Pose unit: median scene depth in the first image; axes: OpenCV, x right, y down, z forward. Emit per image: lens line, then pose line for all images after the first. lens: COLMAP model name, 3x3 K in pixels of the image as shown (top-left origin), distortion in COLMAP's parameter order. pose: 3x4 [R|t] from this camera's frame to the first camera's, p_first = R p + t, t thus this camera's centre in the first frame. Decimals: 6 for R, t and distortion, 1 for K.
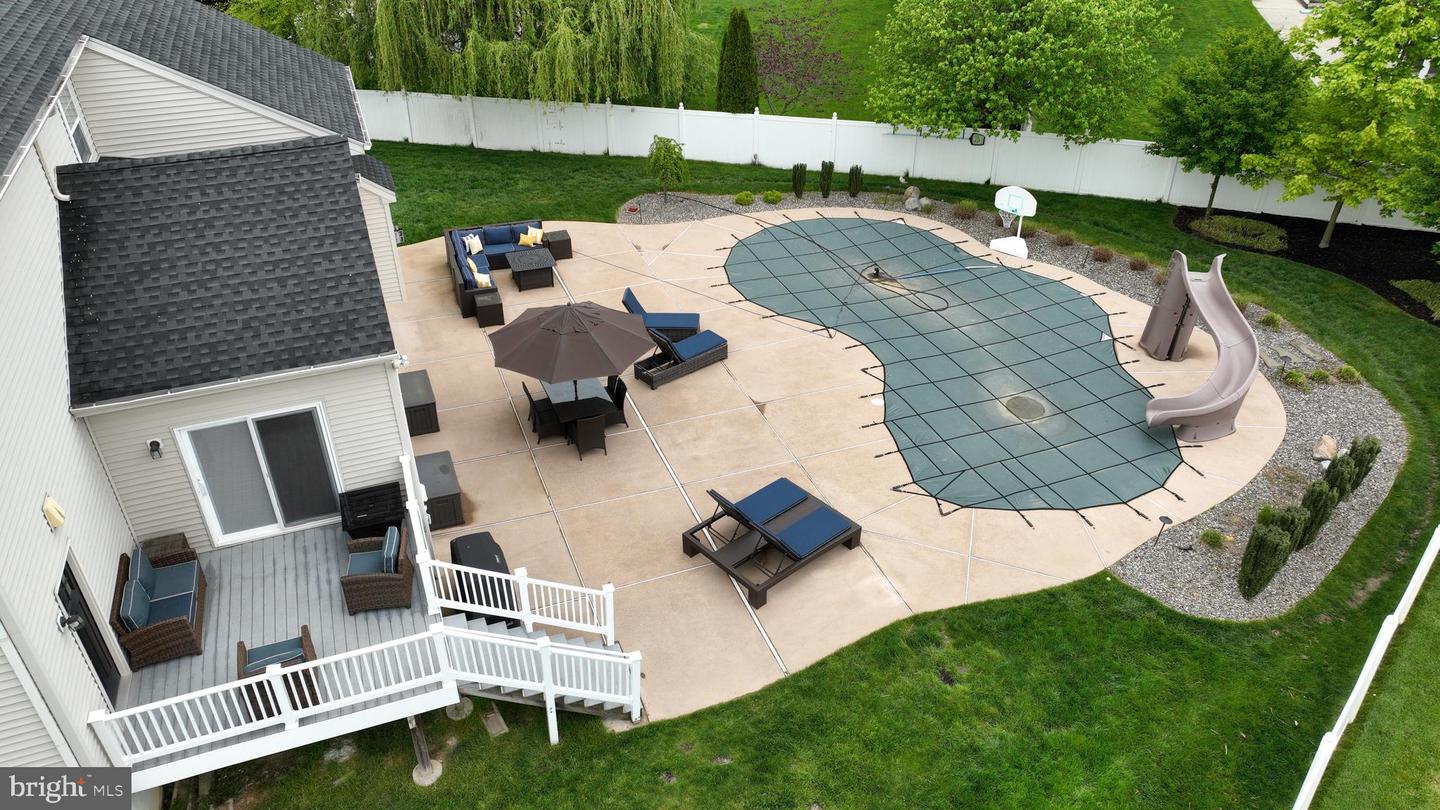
lens RADIAL K [[1005.8, 0, 721.7], [0, 1005.8, 406.7], [0, 0, 1]] dist [-0.008126, 0.021091]
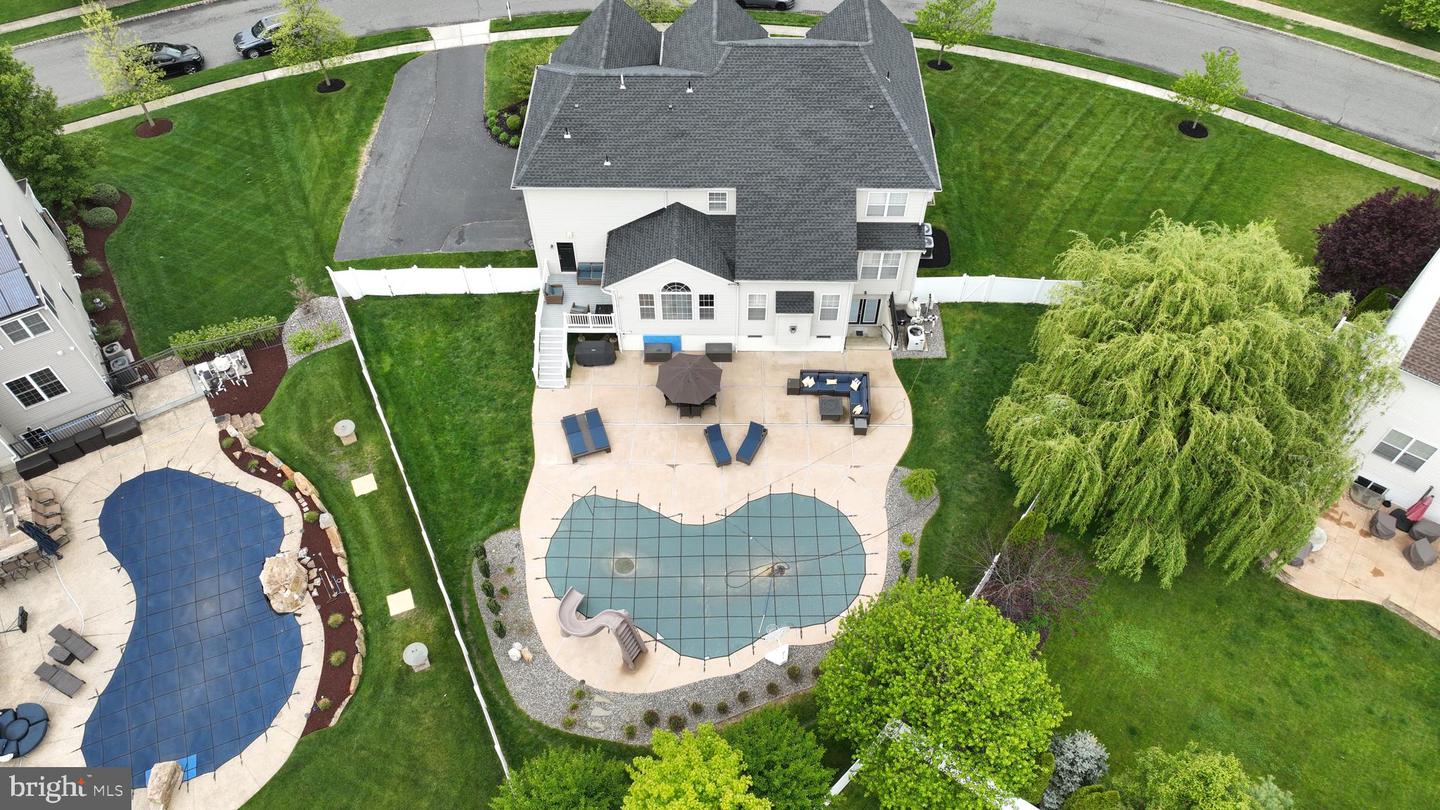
lens RADIAL K [[1005.8, 0, 735.3], [0, 1005.8, 406.3], [0, 0, 1]] dist [-0.008126, 0.021091]
pose [[-0.359854, 0.725480, -0.586672, 1.329302], [-0.522863, 0.363973, 0.770803, -2.037105], [0.772735, 0.584126, 0.248350, 0.523110]]
